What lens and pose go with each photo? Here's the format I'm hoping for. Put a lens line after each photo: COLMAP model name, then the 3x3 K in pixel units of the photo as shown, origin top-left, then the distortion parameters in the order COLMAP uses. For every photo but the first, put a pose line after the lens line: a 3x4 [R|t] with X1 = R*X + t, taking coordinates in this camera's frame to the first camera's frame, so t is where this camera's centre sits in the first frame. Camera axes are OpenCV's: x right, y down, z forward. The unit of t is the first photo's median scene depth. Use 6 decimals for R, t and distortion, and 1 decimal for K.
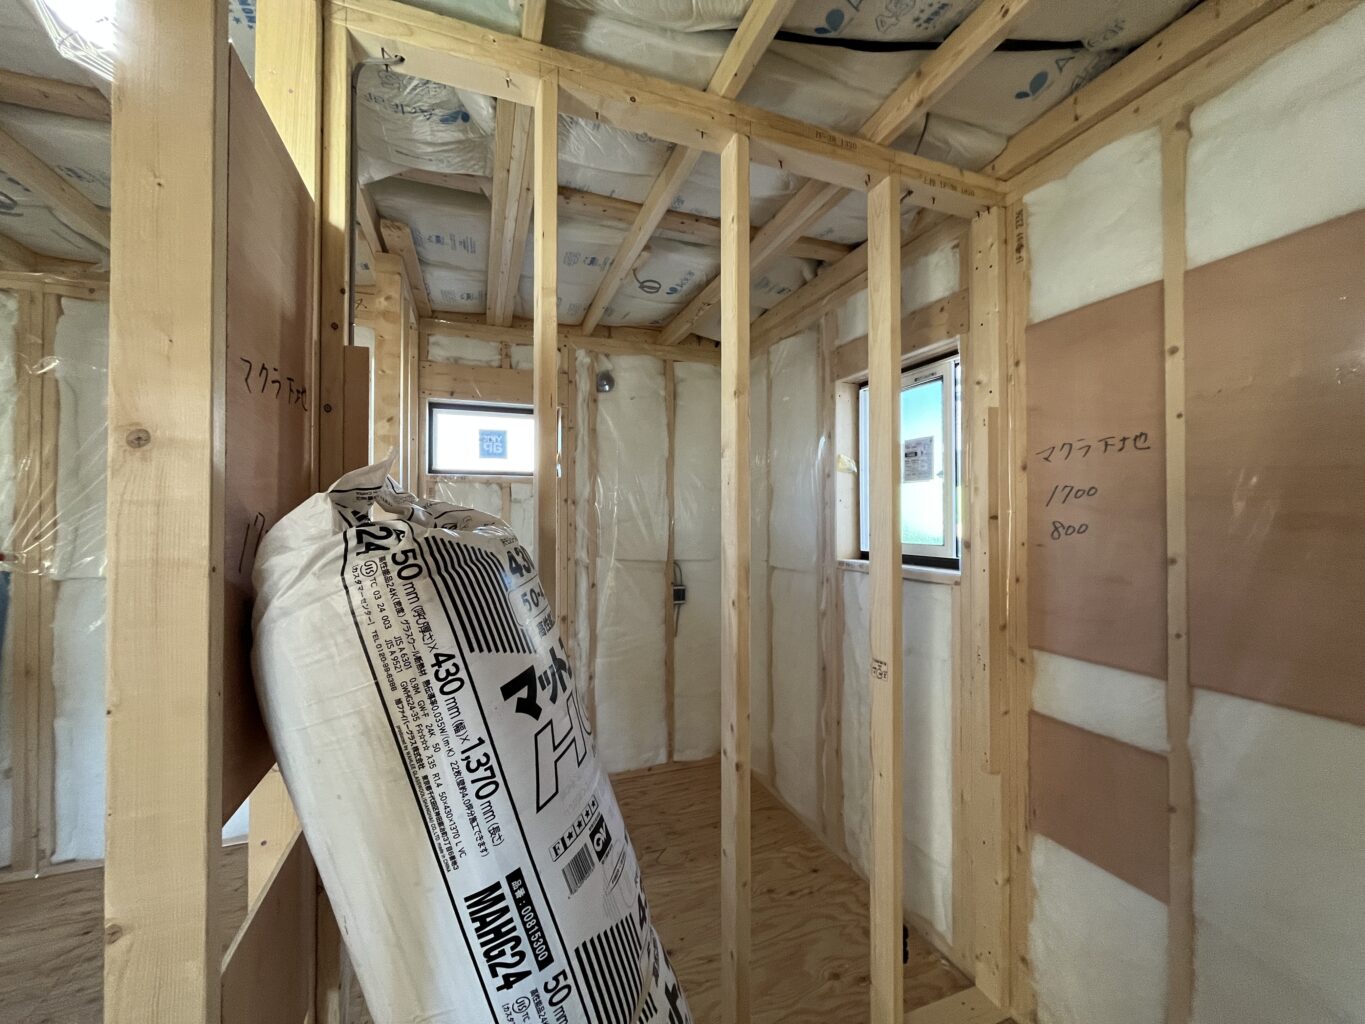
lens RADIAL K [[551.9, 0, 685.3], [0, 551.9, 511.0], [0, 0, 1]] dist [-0.006884, 0.000713]
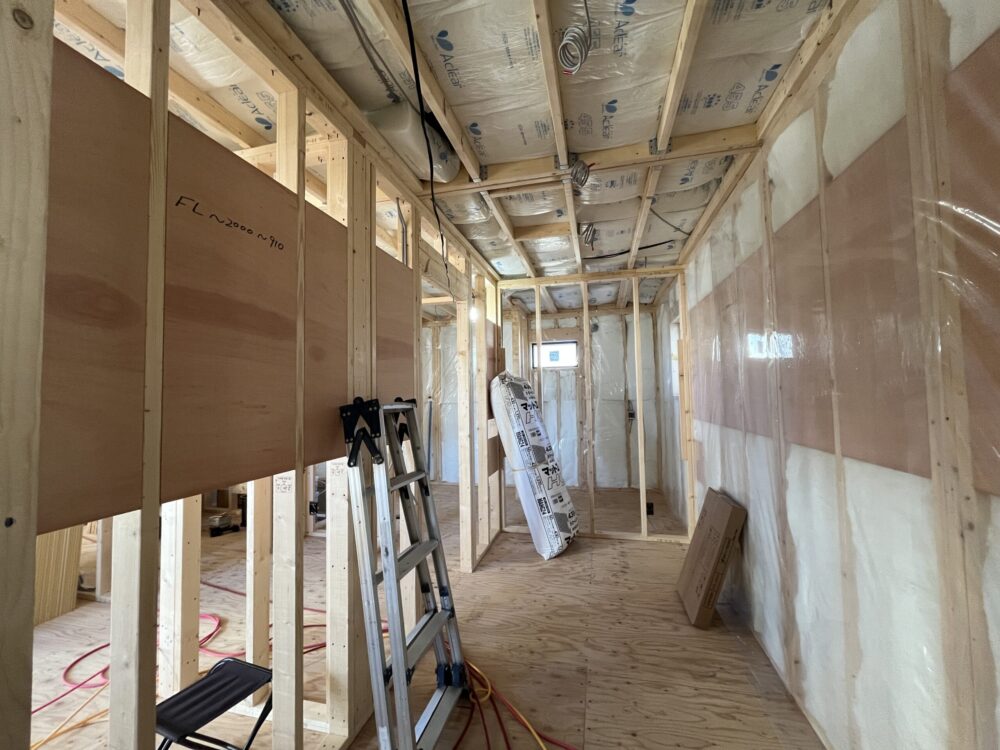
lens RADIAL K [[404.3, 0, 501.0], [0, 404.3, 373.8], [0, 0, 1]] dist [-0.006884, 0.000713]
pose [[0.825422, -0.041560, -0.562984, 1.630169], [0.023549, 0.998953, -0.039219, 0.104127], [0.564025, 0.019114, 0.825537, -2.312345]]
